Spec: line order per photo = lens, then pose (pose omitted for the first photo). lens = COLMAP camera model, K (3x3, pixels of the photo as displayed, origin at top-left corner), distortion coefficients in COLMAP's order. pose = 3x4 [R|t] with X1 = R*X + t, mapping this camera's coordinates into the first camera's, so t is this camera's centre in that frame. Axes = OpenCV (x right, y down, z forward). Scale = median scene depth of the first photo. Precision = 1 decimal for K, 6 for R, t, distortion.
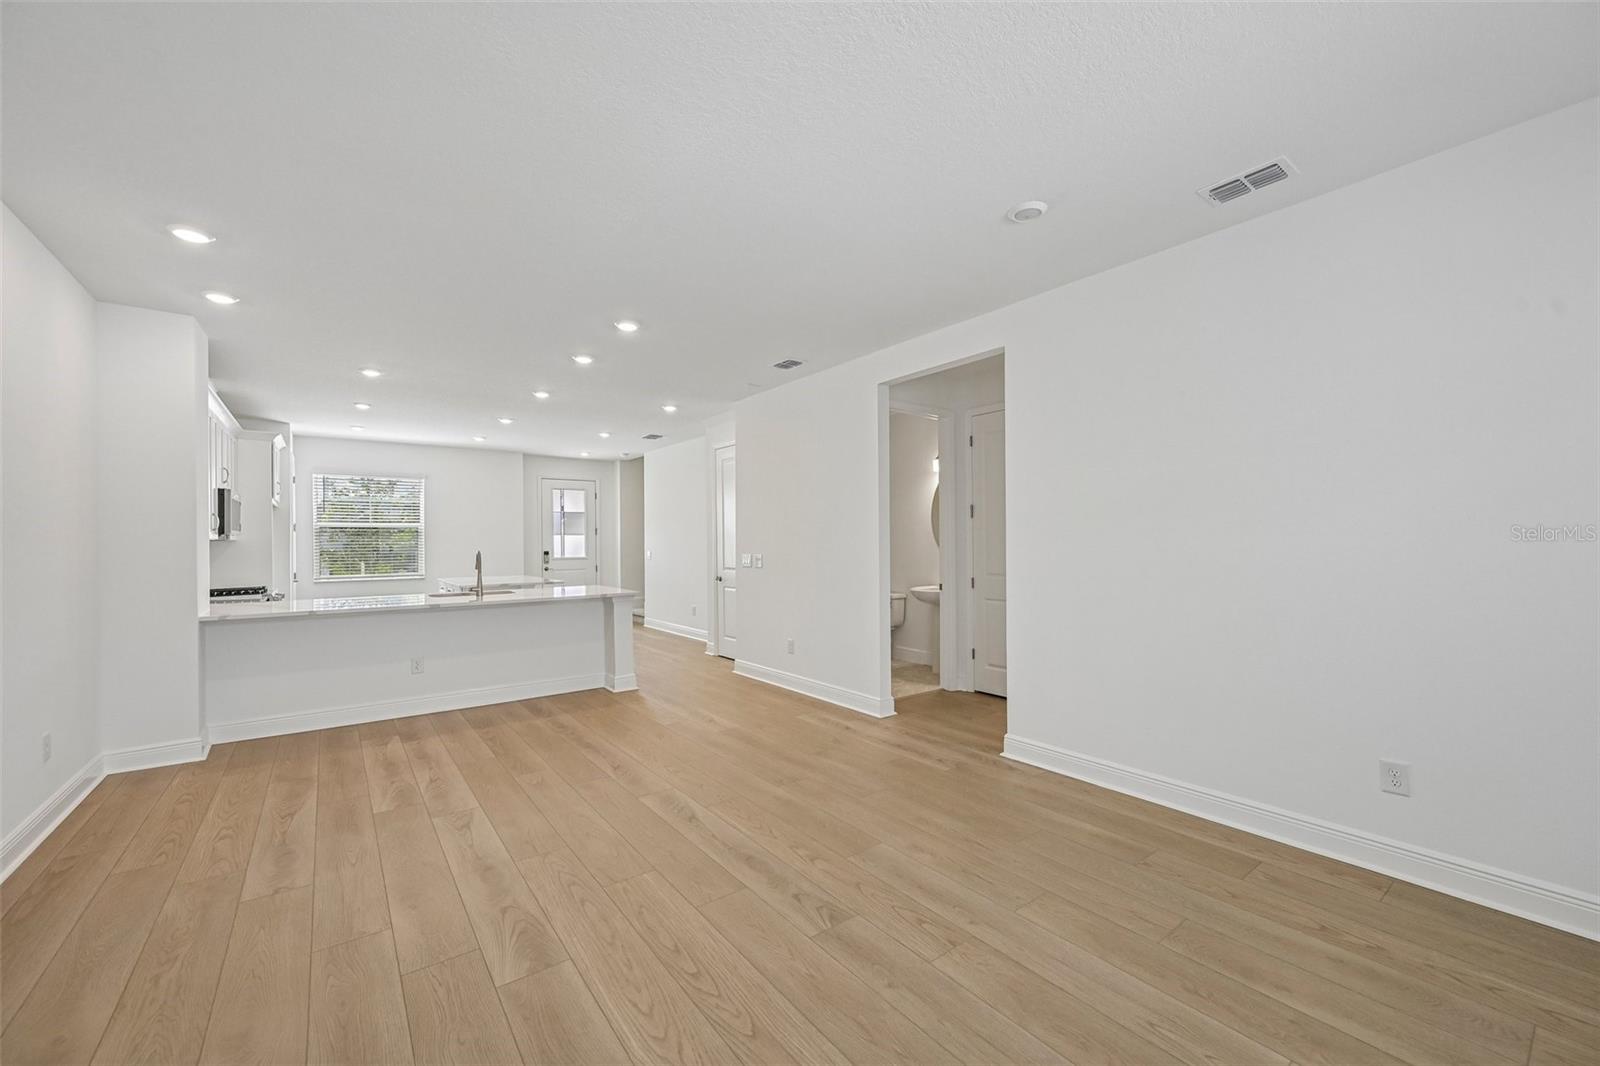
lens RADIAL K [[635.0, 0, 801.6], [0, 635.0, 535.4], [0, 0, 1]] dist [0.001389, -0.000191]
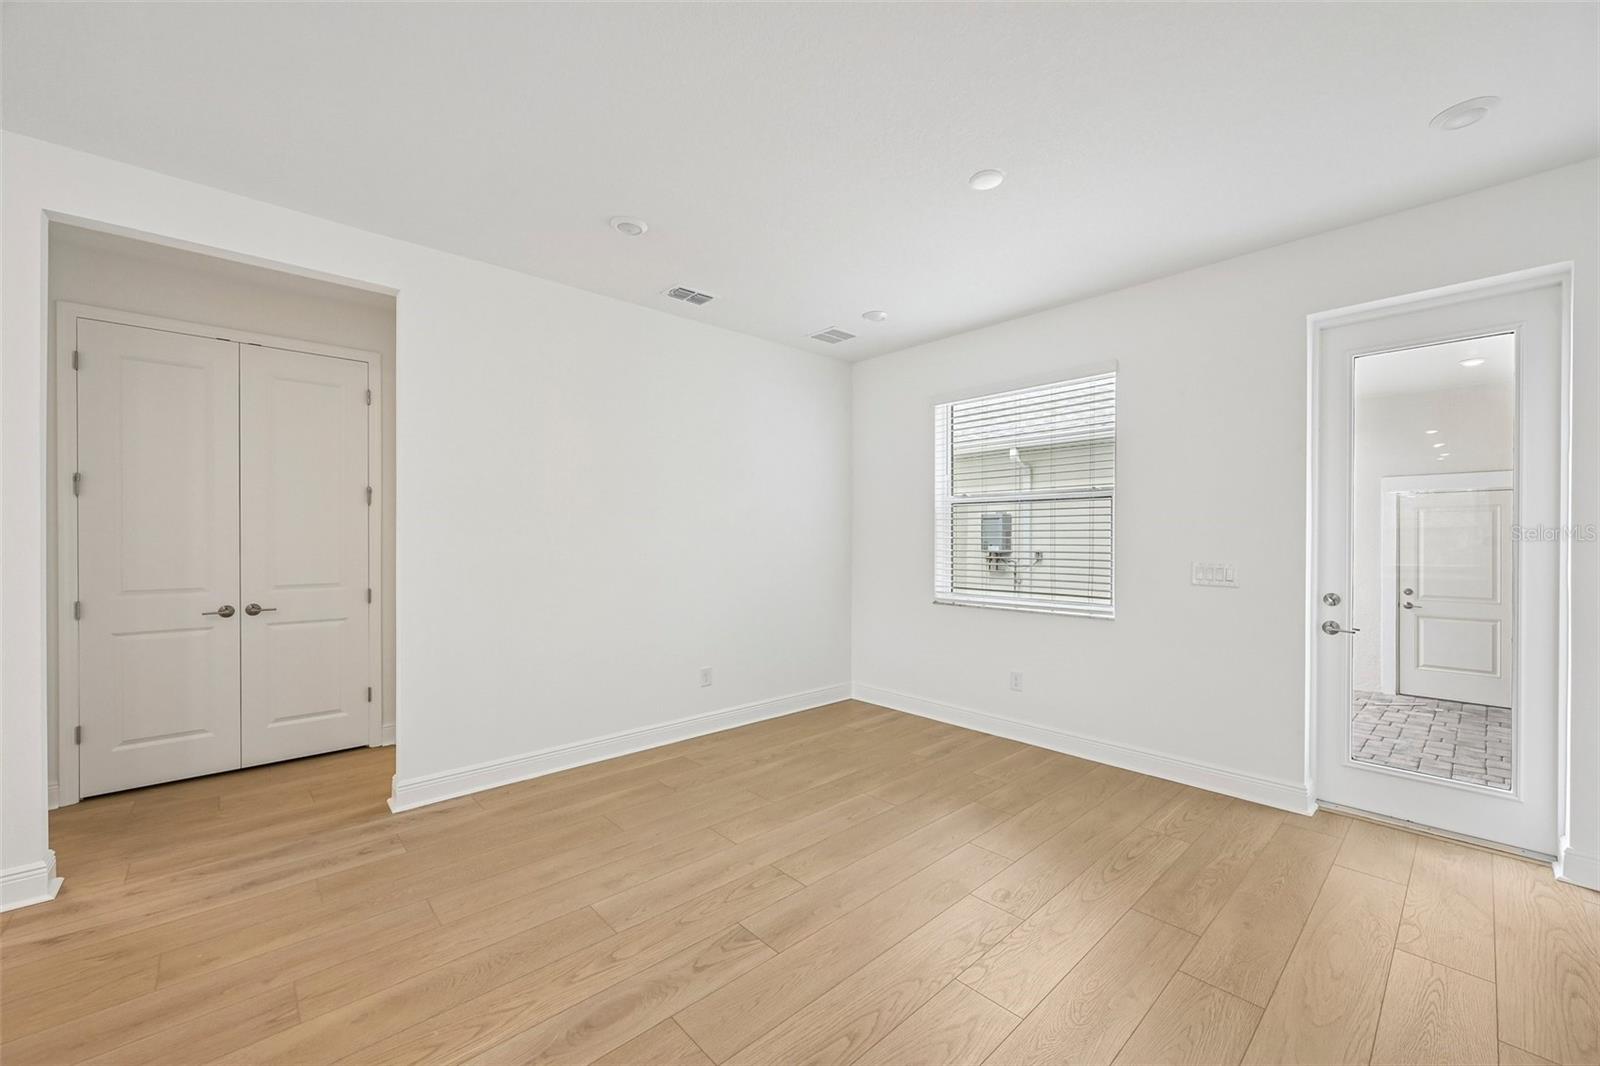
lens RADIAL K [[635.0, 0, 804.4], [0, 635.0, 538.9], [0, 0, 1]] dist [0.001389, -0.000191]
pose [[-0.110519, 0.007711, 0.993844, -0.653259], [-0.011962, 0.999887, -0.009088, 0.014772], [-0.993802, -0.012893, -0.110415, 0.745528]]
